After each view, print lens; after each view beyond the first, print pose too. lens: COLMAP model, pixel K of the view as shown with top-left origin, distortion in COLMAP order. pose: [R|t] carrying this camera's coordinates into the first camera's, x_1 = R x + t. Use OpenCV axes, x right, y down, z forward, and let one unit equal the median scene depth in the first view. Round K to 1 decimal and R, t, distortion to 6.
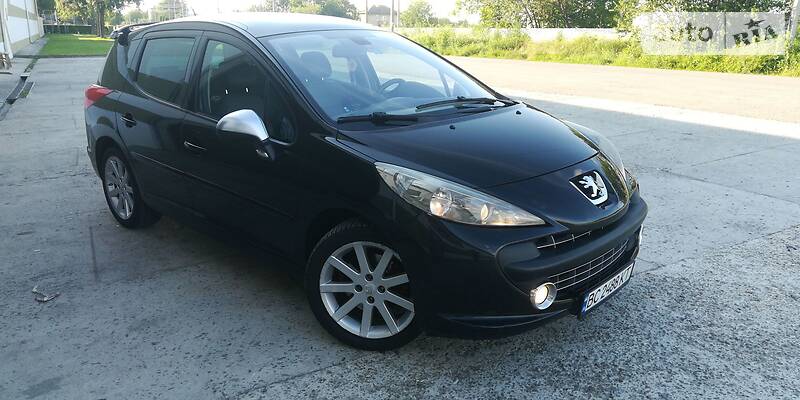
lens RADIAL K [[589.1, 0, 392.2], [0, 589.1, 195.6], [0, 0, 1]] dist [0.046234, -0.060545]
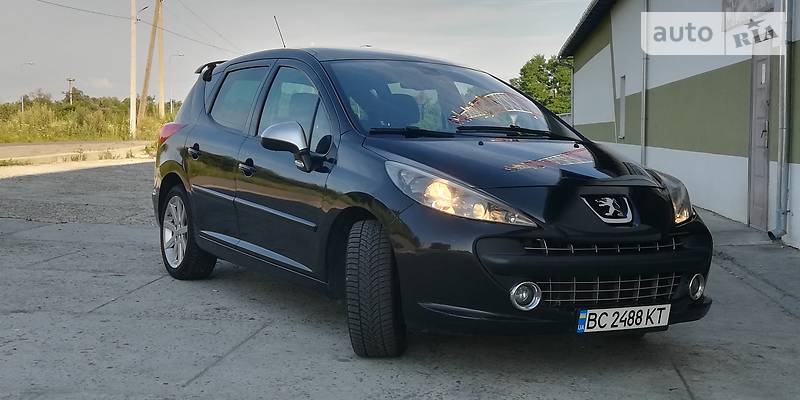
lens RADIAL K [[1028.5, 0, 393.3], [0, 1028.5, 194.1], [0, 0, 1]] dist [0.046397, 0.000000]
pose [[0.961867, 0.068226, -0.264873, 0.432091], [-0.124812, 0.971173, -0.203089, 0.340278], [0.243382, 0.228404, 0.942654, -0.650218]]
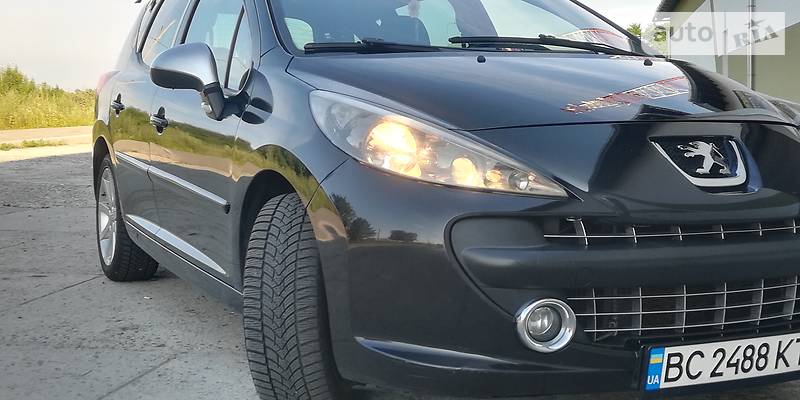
lens RADIAL K [[1028.5, 0, 392.8], [0, 1028.5, 202.7], [0, 0, 1]] dist [0.046397, 0.000000]
pose [[0.934495, 0.054287, -0.351811, 0.396090], [-0.118440, 0.979412, -0.163476, 0.204256], [0.335693, 0.194437, 0.921686, 0.060283]]
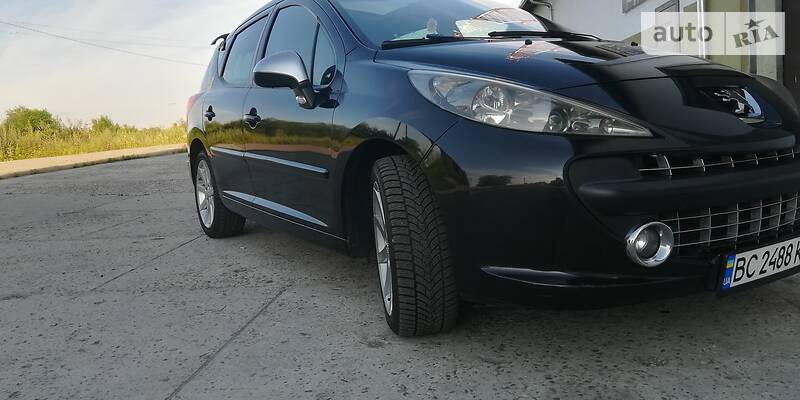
lens RADIAL K [[589.1, 0, 396.4], [0, 589.1, 196.6], [0, 0, 1]] dist [0.046234, -0.060545]
pose [[0.965870, -0.003874, -0.258998, 0.138217], [-0.034687, 0.988948, -0.144150, 0.196461], [0.256694, 0.148214, 0.955061, 0.271100]]
